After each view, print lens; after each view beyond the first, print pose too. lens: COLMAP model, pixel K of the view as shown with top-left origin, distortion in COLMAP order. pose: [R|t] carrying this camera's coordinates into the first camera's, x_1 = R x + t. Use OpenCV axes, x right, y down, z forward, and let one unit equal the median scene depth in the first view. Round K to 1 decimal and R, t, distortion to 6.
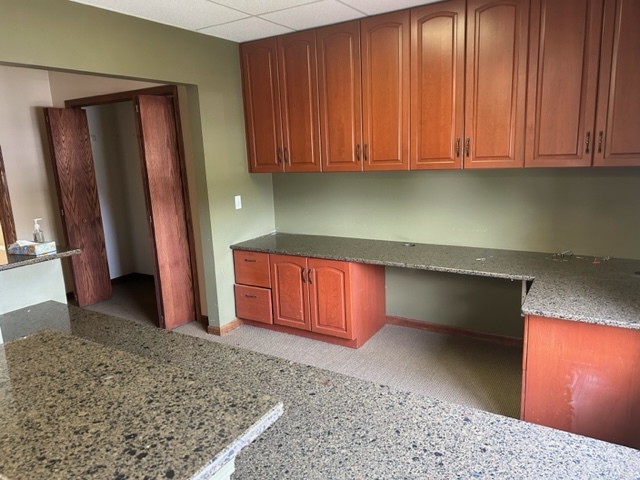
lens RADIAL K [[454.8, 0, 320.8], [0, 454.8, 240.9], [0, 0, 1]] dist [0.005108, 0.003193]
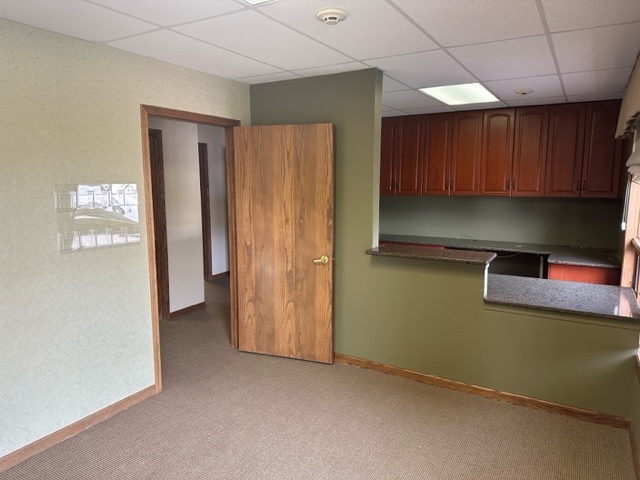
lens RADIAL K [[454.8, 0, 319.0], [0, 454.8, 239.3], [0, 0, 1]] dist [0.005108, 0.003193]
pose [[0.998956, 0.041672, 0.018721, -0.497868], [-0.040338, 0.996954, -0.066746, 0.172672], [-0.021445, 0.065921, 0.997594, -0.824757]]
